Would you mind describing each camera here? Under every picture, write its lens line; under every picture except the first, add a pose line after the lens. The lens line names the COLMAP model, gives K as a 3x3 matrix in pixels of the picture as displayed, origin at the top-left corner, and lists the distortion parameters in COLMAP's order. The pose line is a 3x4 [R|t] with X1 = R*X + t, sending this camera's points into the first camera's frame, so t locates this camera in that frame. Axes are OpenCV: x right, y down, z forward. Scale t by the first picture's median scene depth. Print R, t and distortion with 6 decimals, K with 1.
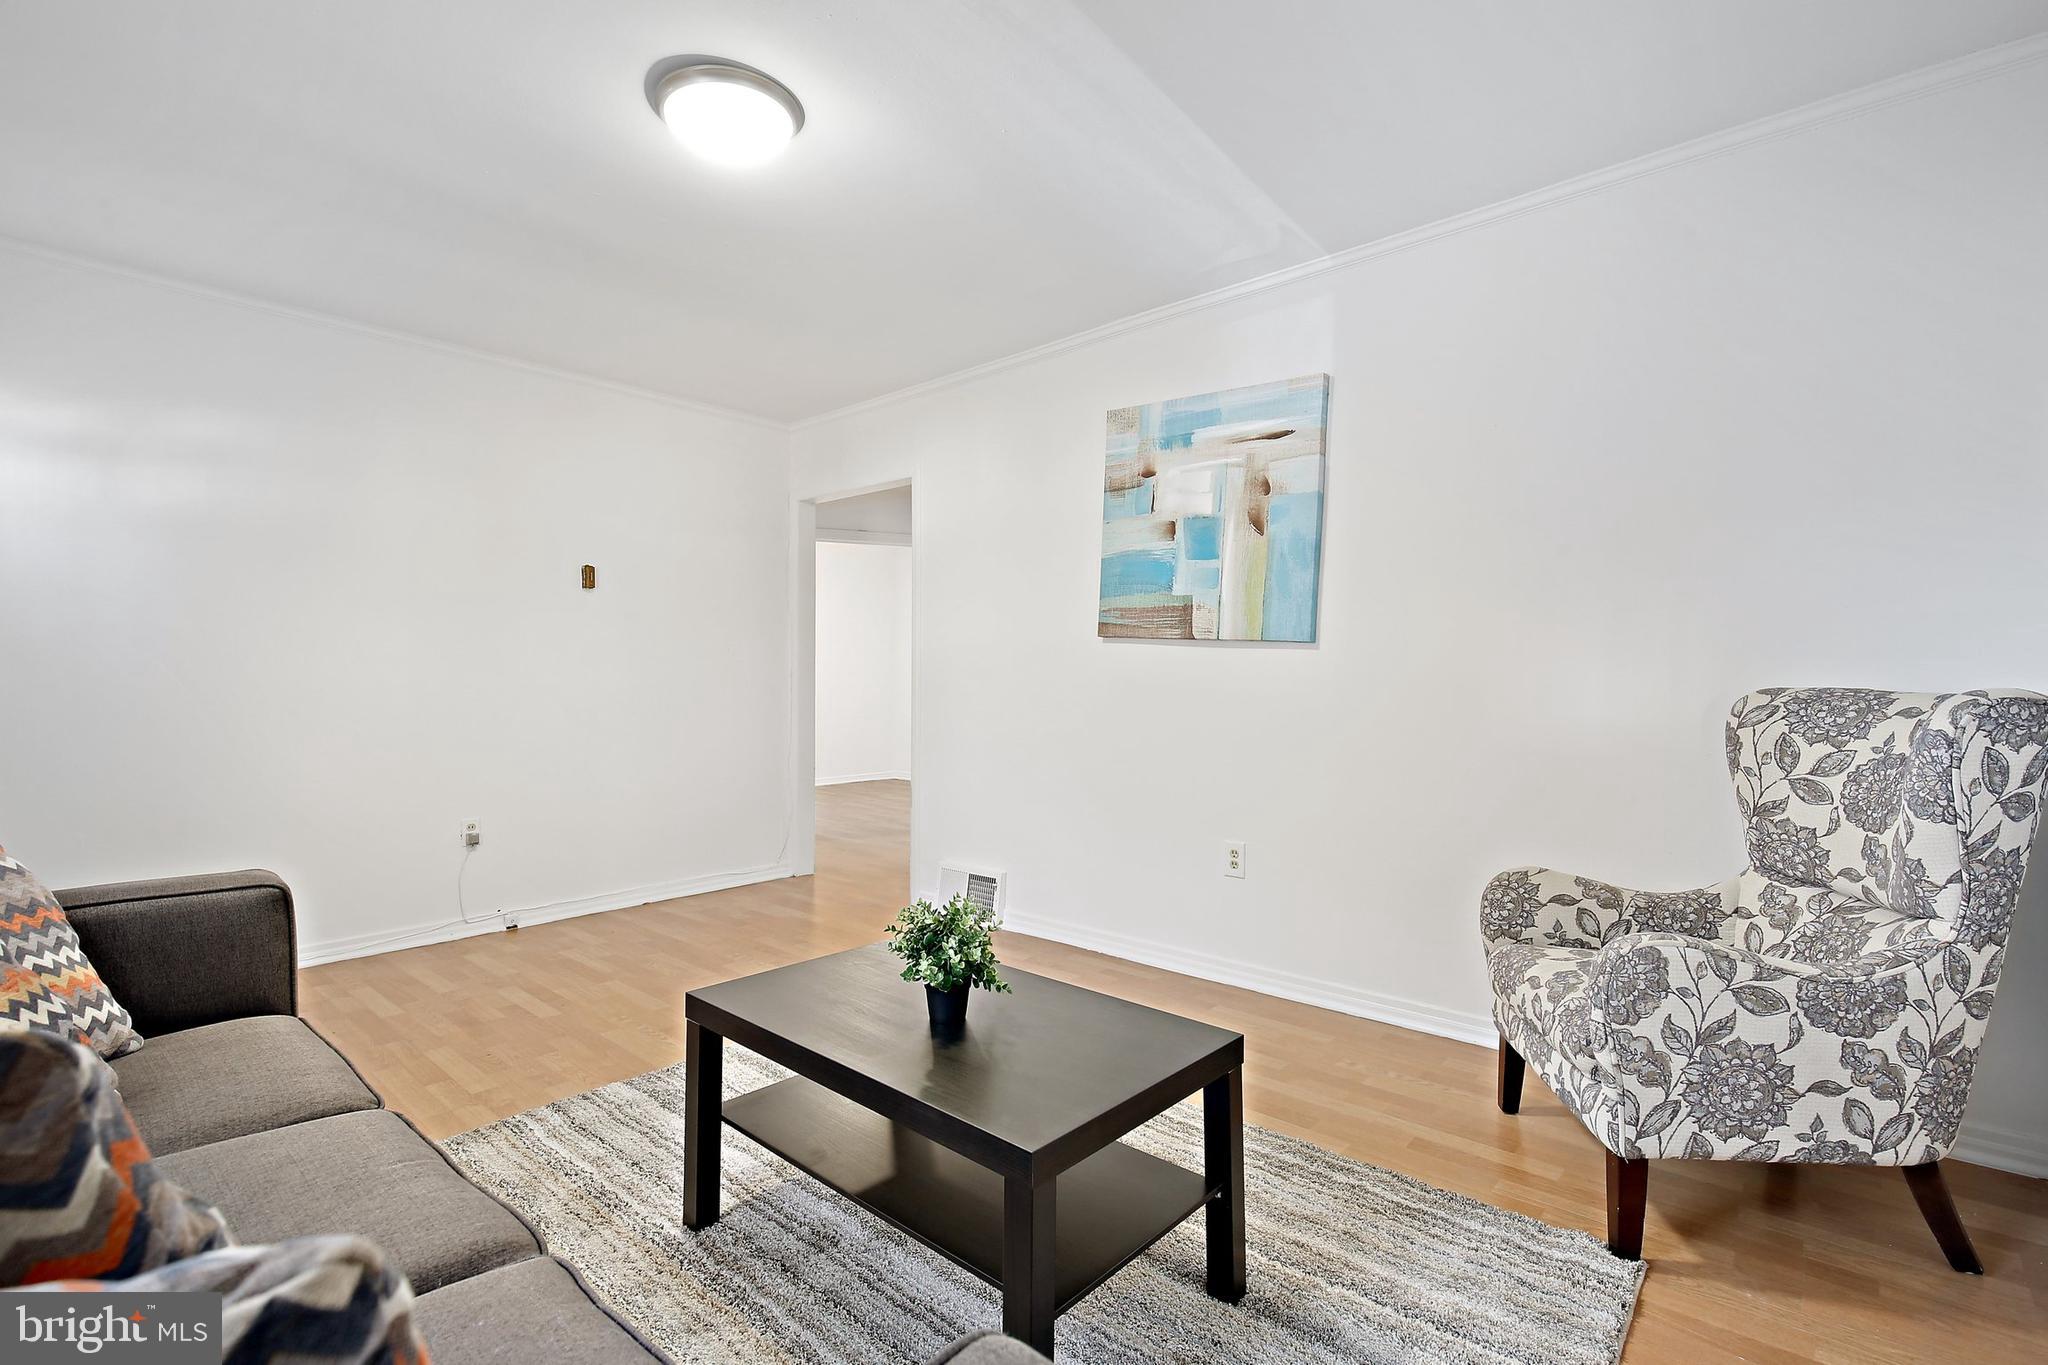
lens RADIAL K [[941.9, 0, 1020.1], [0, 941.9, 679.1], [0, 0, 1]] dist [-0.023383, 0.006847]
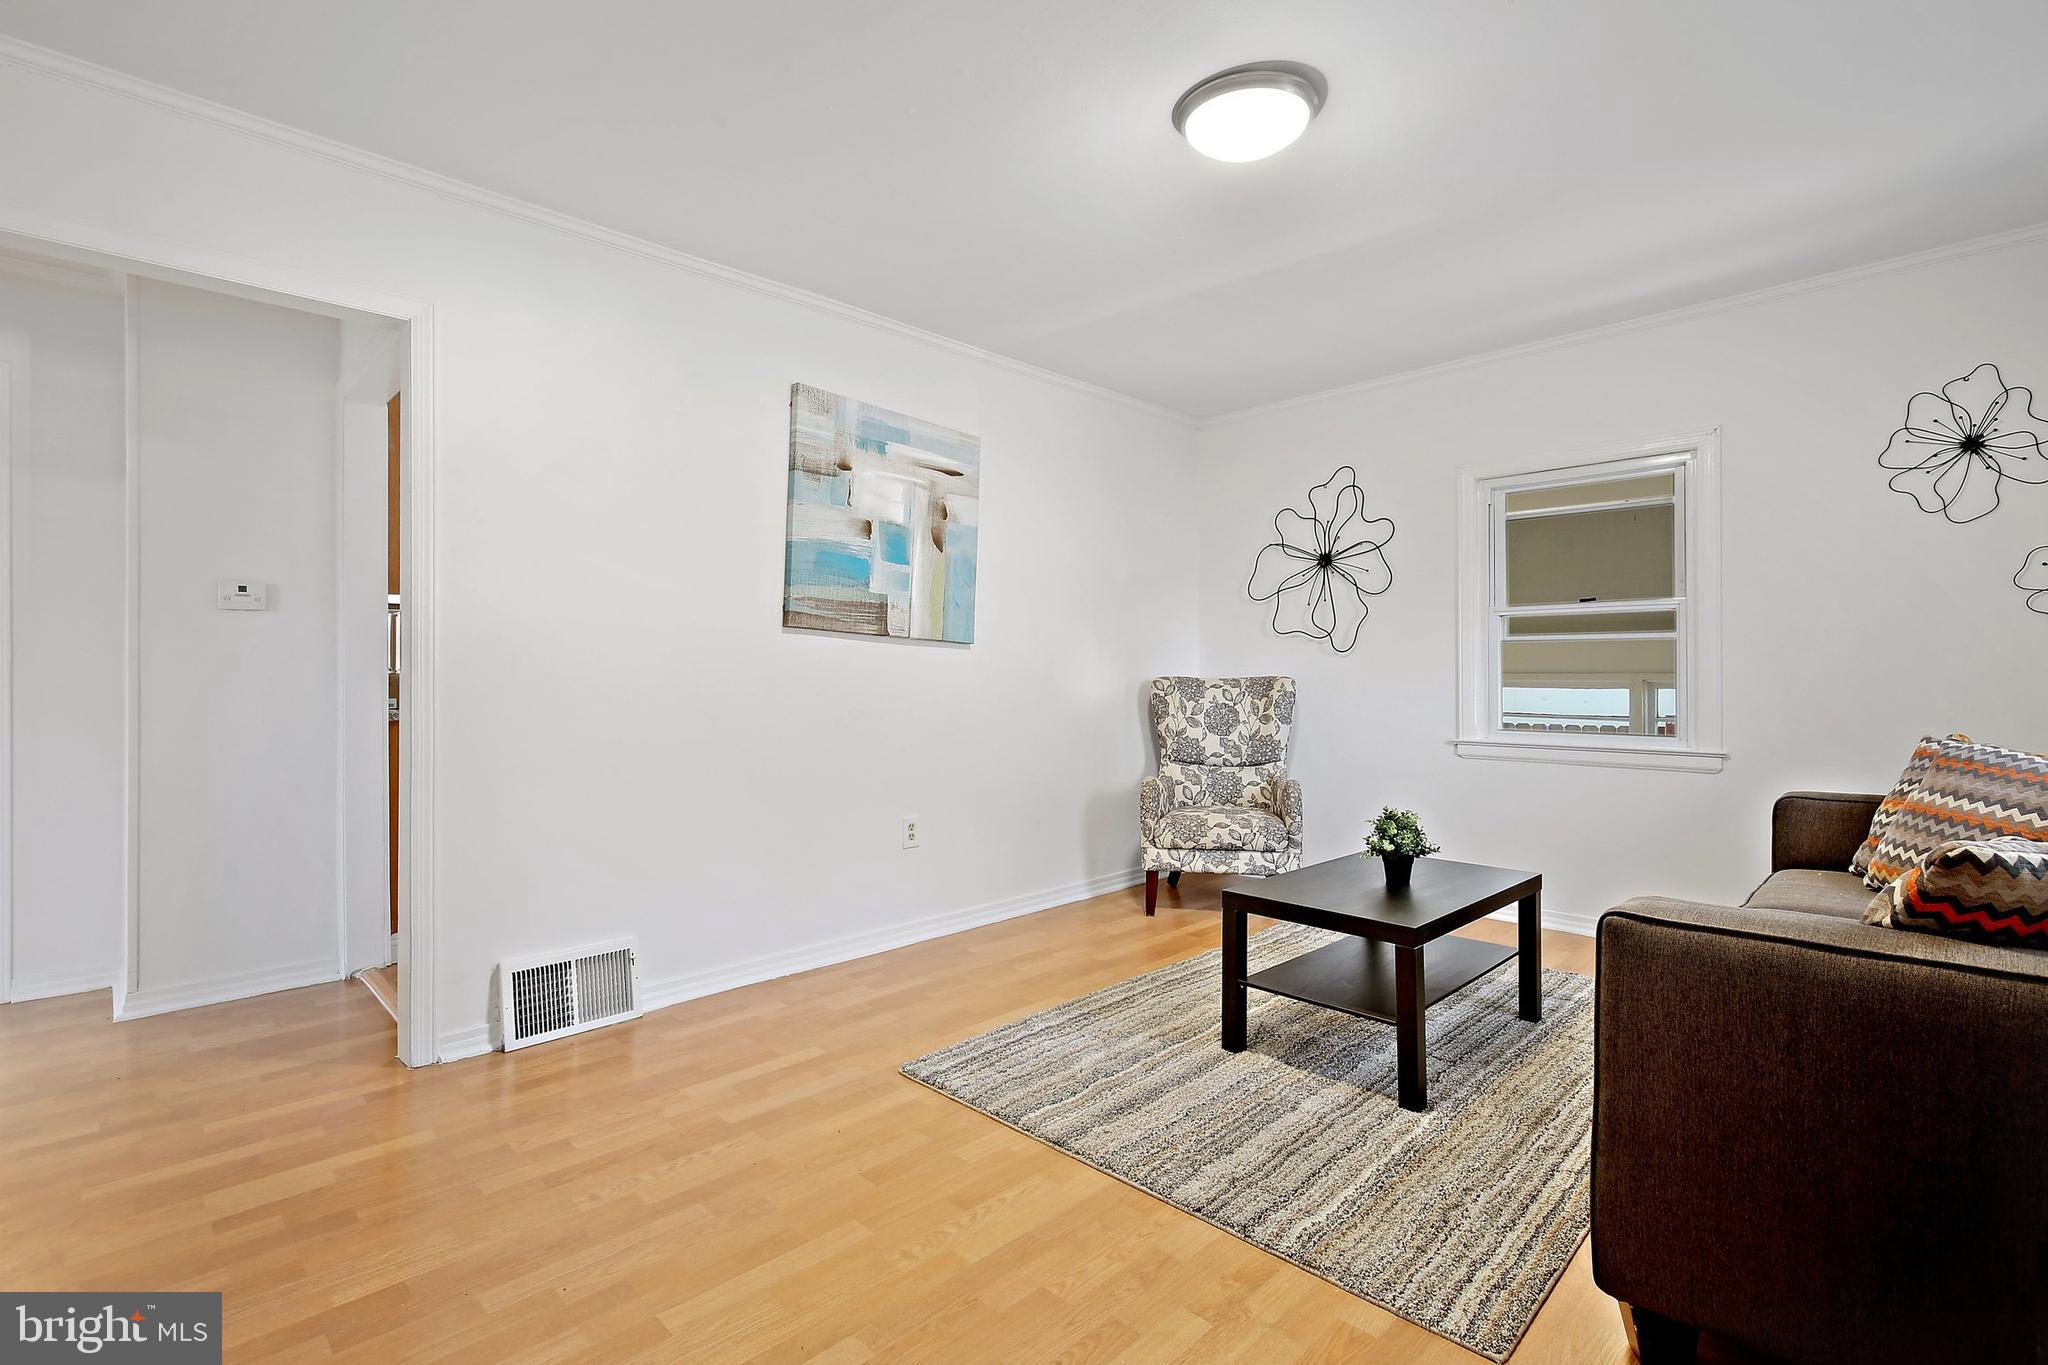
lens RADIAL K [[941.9, 0, 1020.1], [0, 941.9, 679.1], [0, 0, 1]] dist [-0.023383, 0.006847]
pose [[0.051368, -0.000204, 0.998680, -0.885499], [0.006973, 0.999976, -0.000154, 0.008373], [-0.998655, 0.006972, 0.051368, 0.798519]]
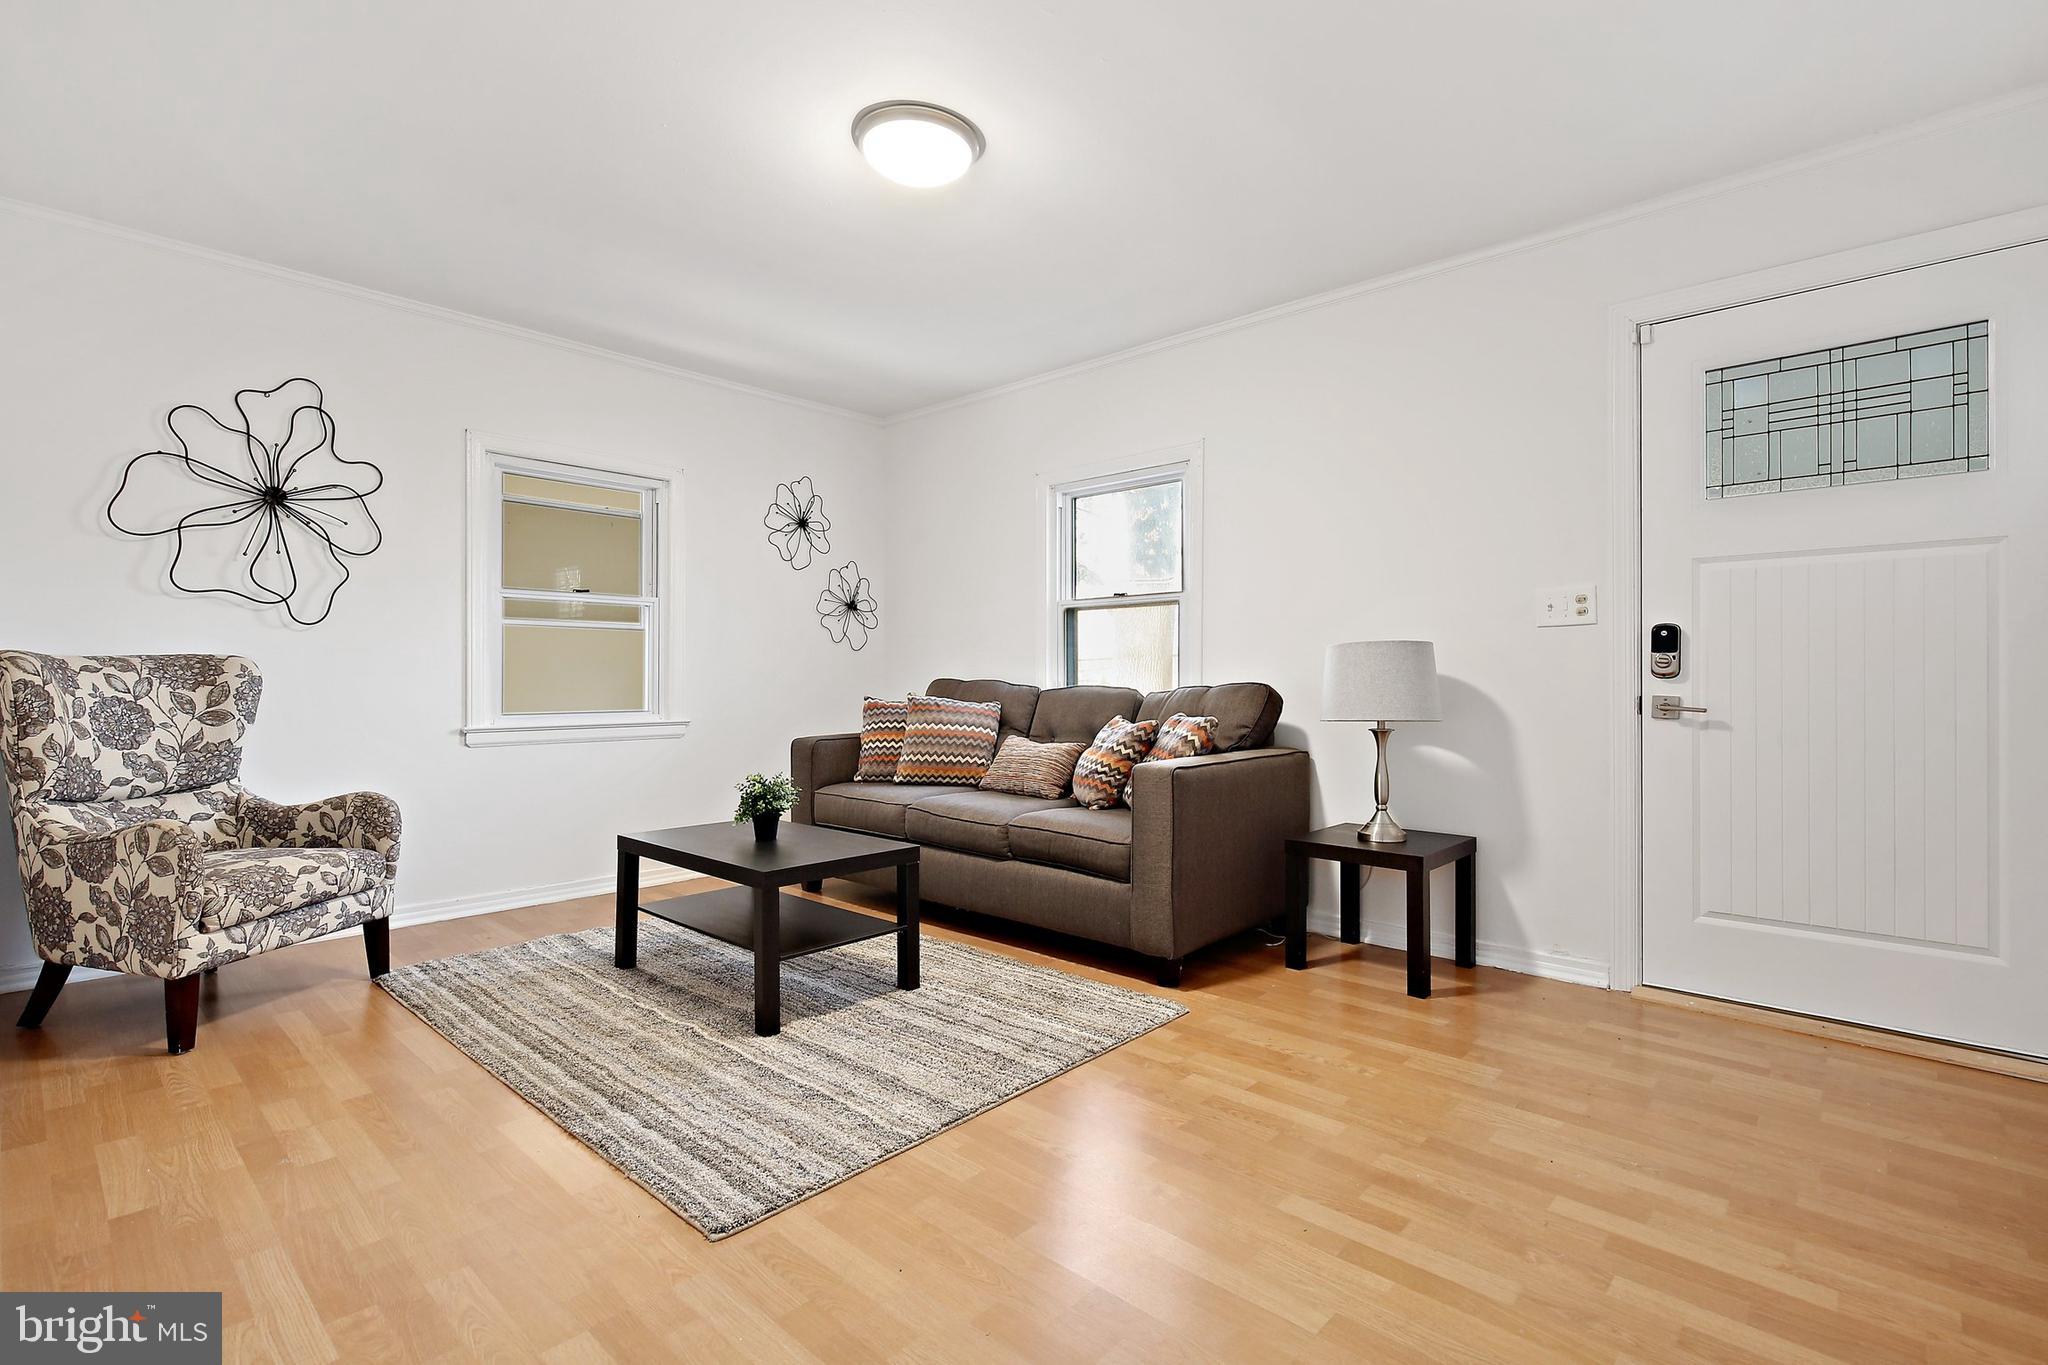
lens RADIAL K [[938.5, 0, 1032.1], [0, 938.5, 672.7], [0, 0, 1]] dist [0.008595, -0.000163]
pose [[-0.999949, 0.002596, -0.009807, -0.291661], [0.002568, 0.999992, 0.002900, 0.024101], [0.009815, 0.002874, -0.999948, 1.438614]]
